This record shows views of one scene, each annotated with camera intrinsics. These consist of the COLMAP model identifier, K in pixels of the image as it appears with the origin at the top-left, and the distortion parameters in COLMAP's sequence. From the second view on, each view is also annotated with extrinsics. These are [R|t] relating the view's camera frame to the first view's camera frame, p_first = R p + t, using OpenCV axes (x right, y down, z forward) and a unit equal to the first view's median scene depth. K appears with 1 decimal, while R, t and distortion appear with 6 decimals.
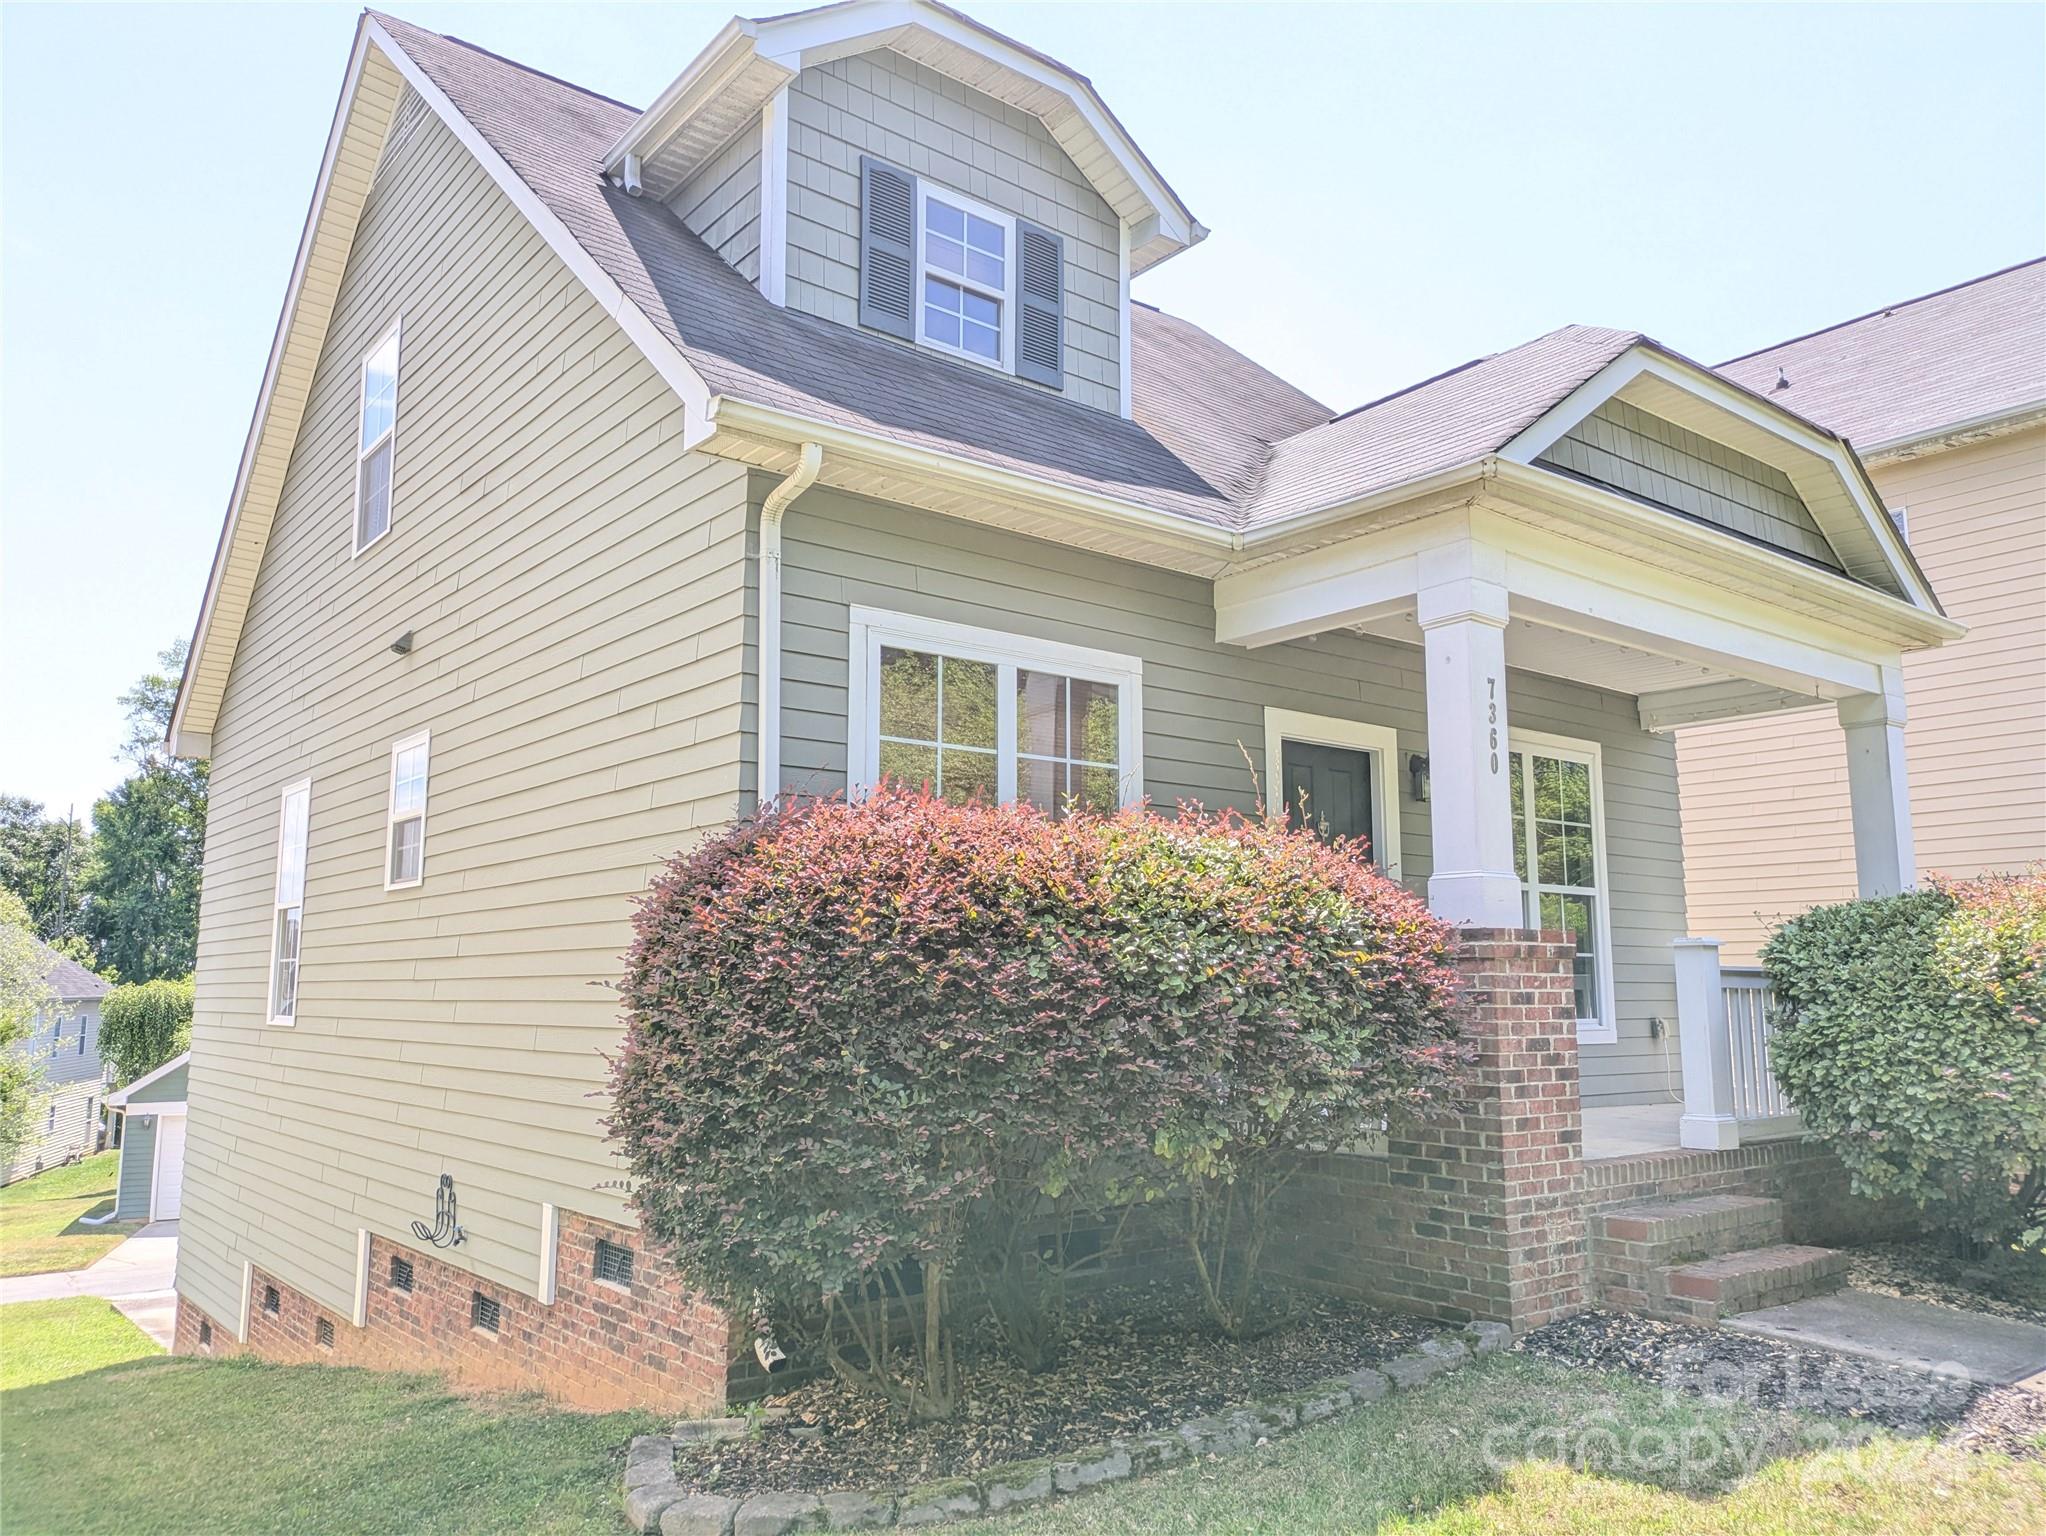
lens RADIAL K [[1506.9, 0, 1013.0], [0, 1506.9, 778.7], [0, 0, 1]] dist [0.063161, -0.062216]
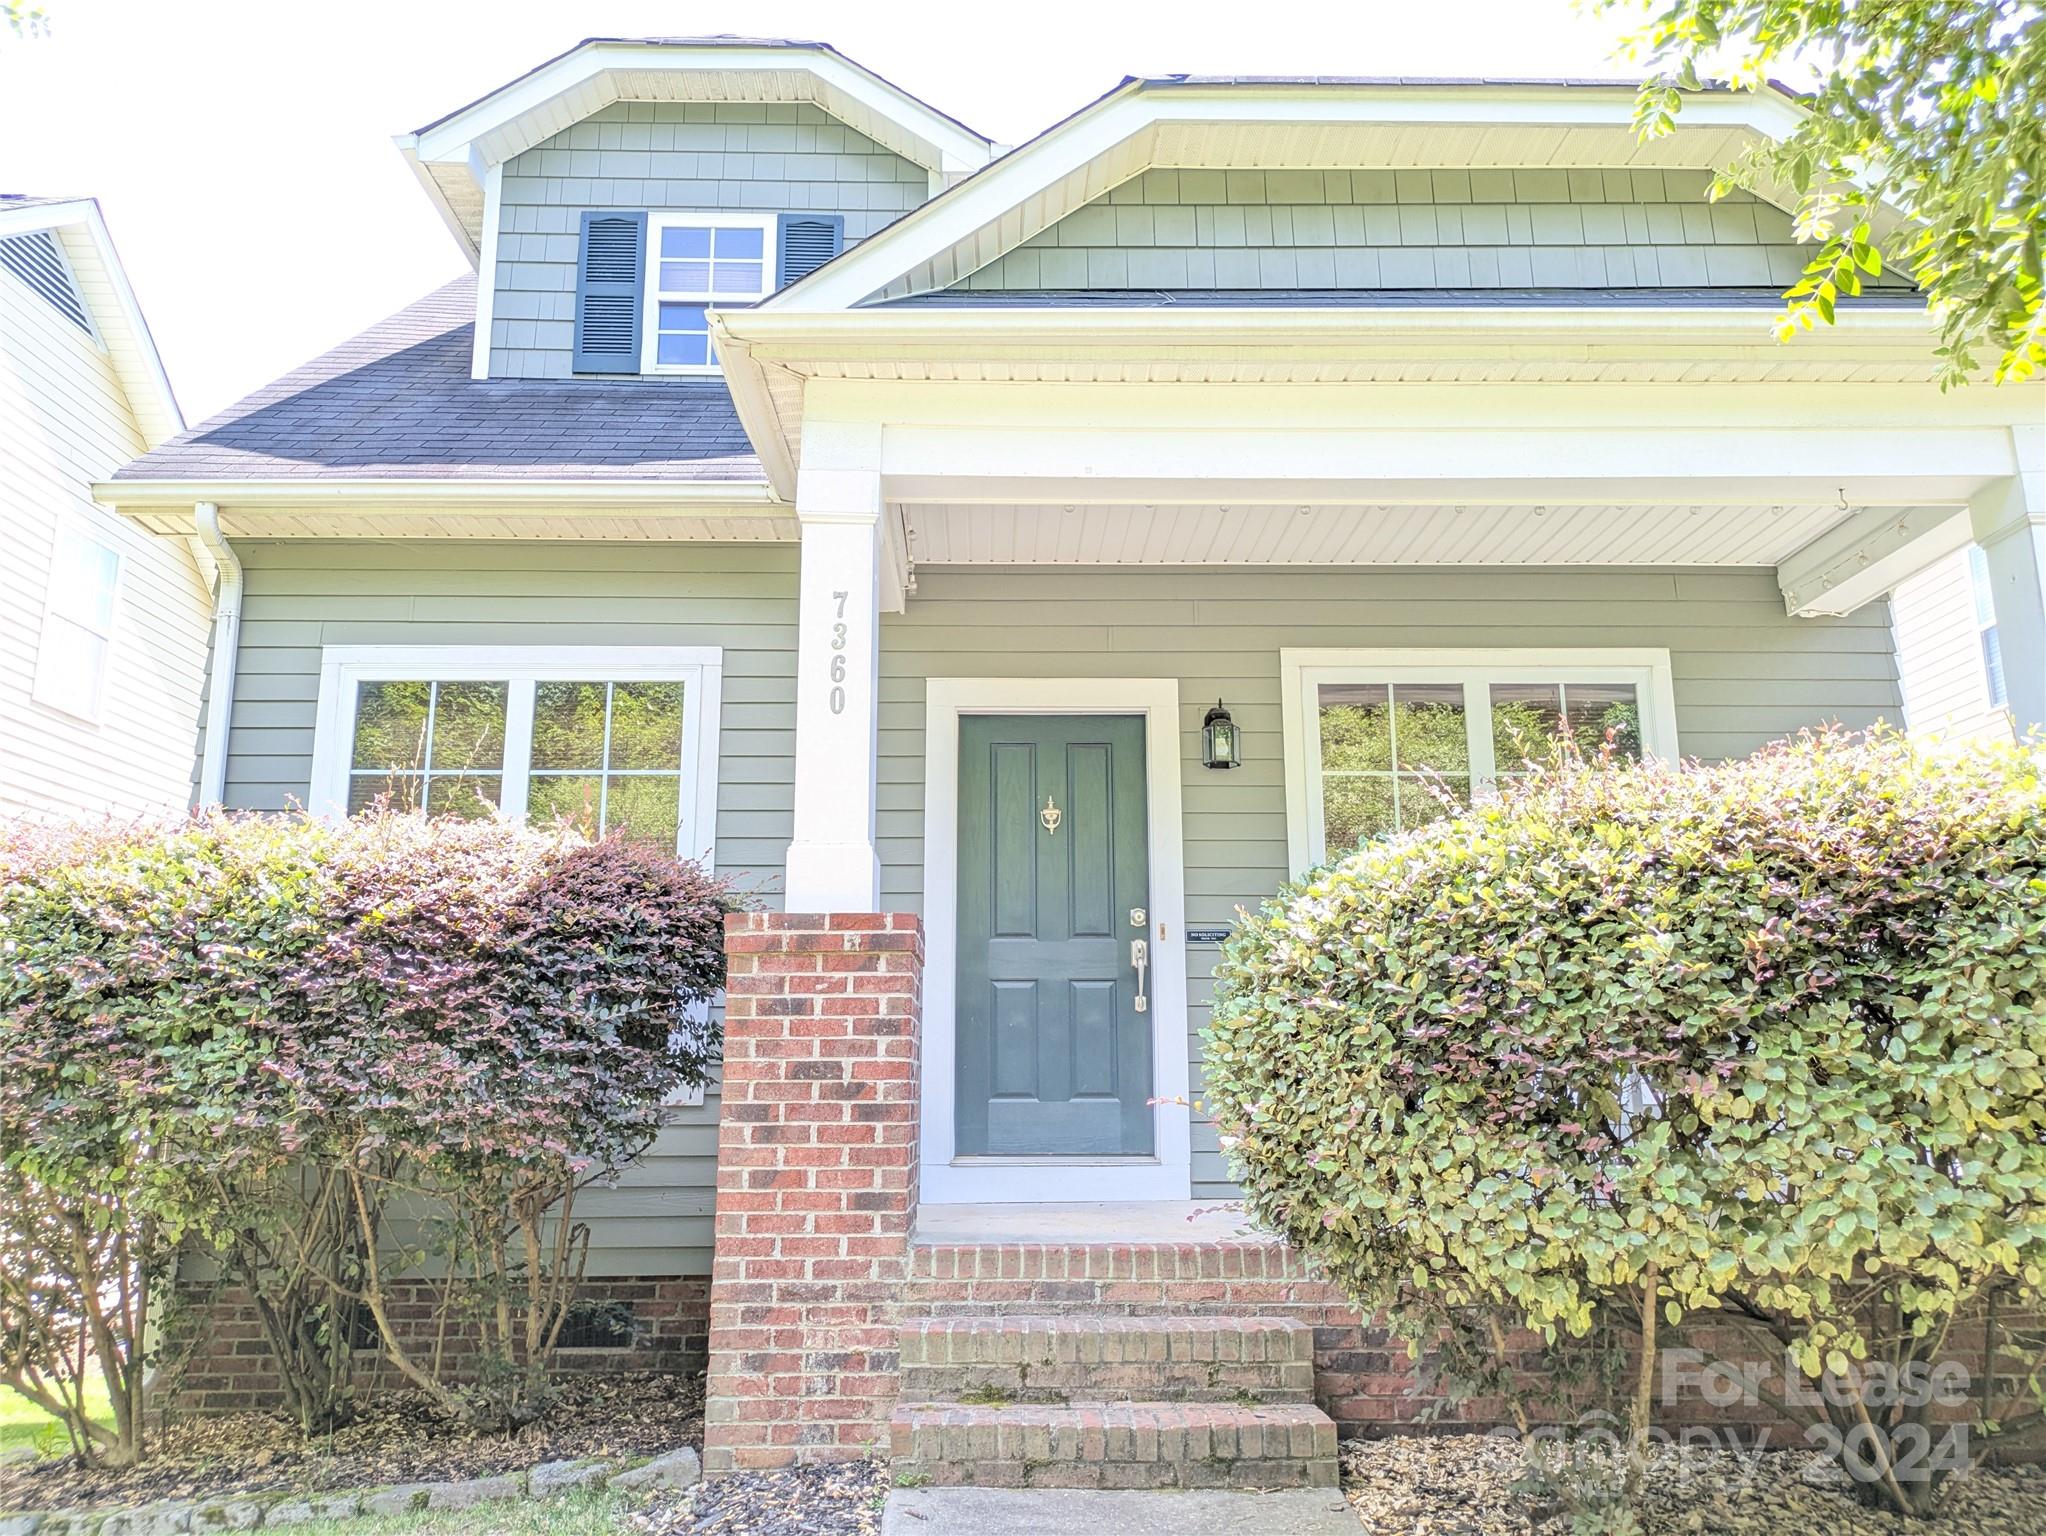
lens RADIAL K [[1511.2, 0, 1039.8], [0, 1511.2, 771.5], [0, 0, 1]] dist [0.044816, -0.026713]
pose [[0.793487, -0.132833, -0.593914, 0.824193], [0.088762, 0.990714, -0.102991, 0.109786], [0.602080, 0.029005, 0.797909, 0.449323]]
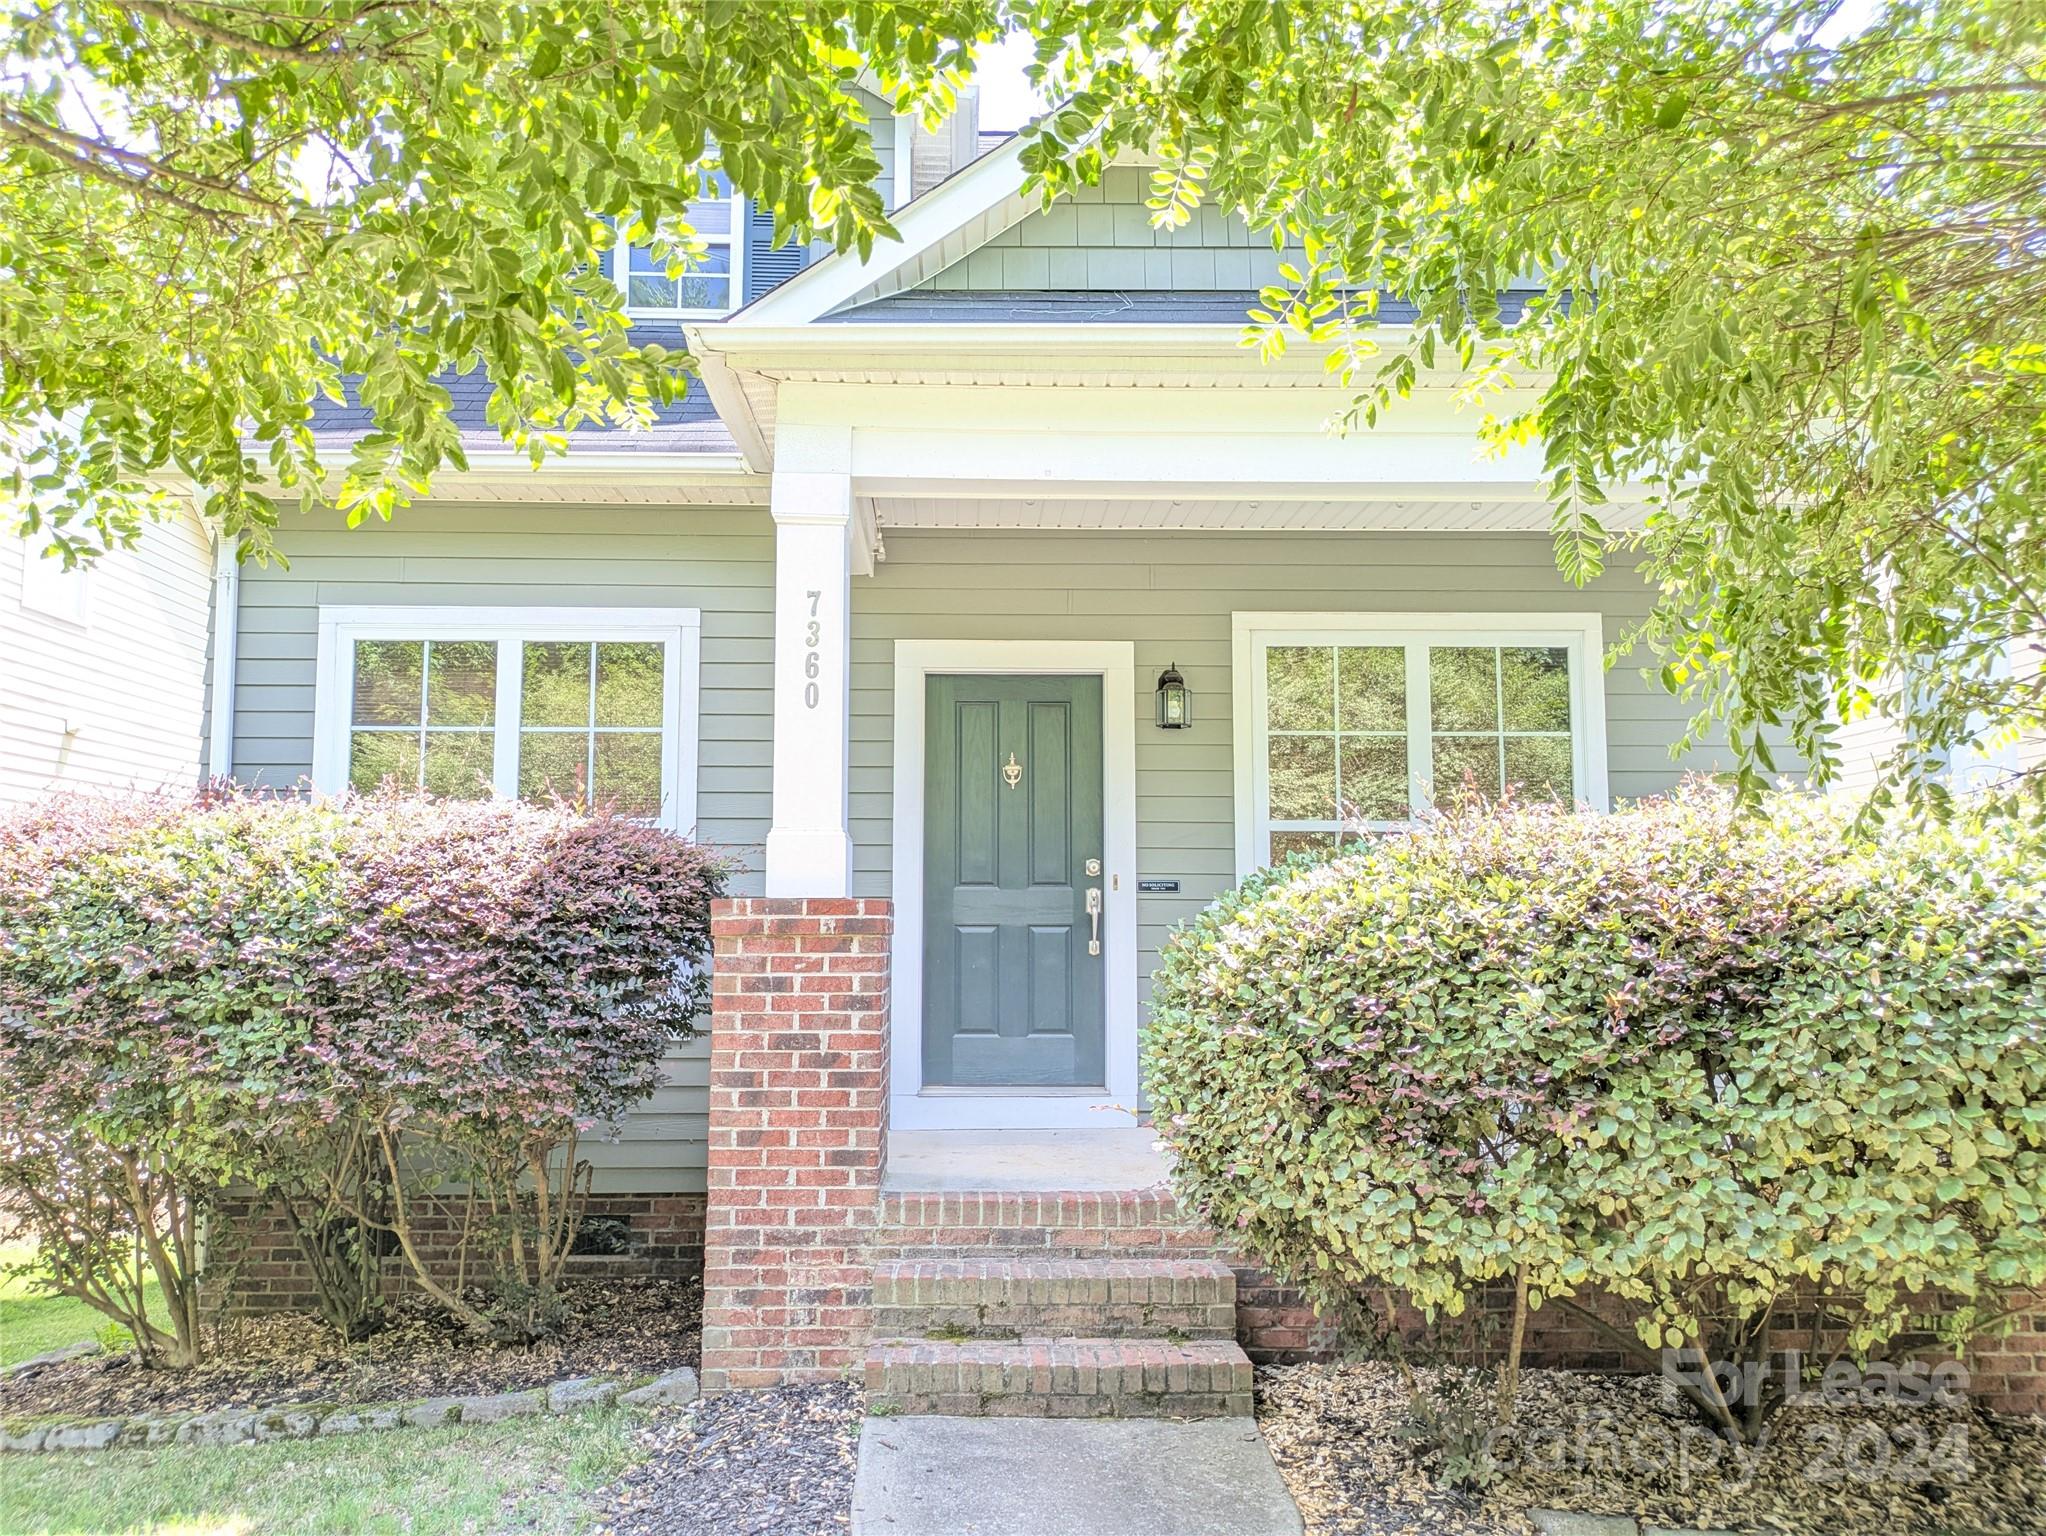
lens RADIAL K [[1506.9, 0, 1013.0], [0, 1506.9, 778.7], [0, 0, 1]] dist [0.063161, -0.062216]
pose [[0.795711, -0.063302, -0.602359, 0.870217], [0.083215, 0.996518, 0.005203, 0.038455], [0.599932, -0.054265, 0.798209, 0.406658]]
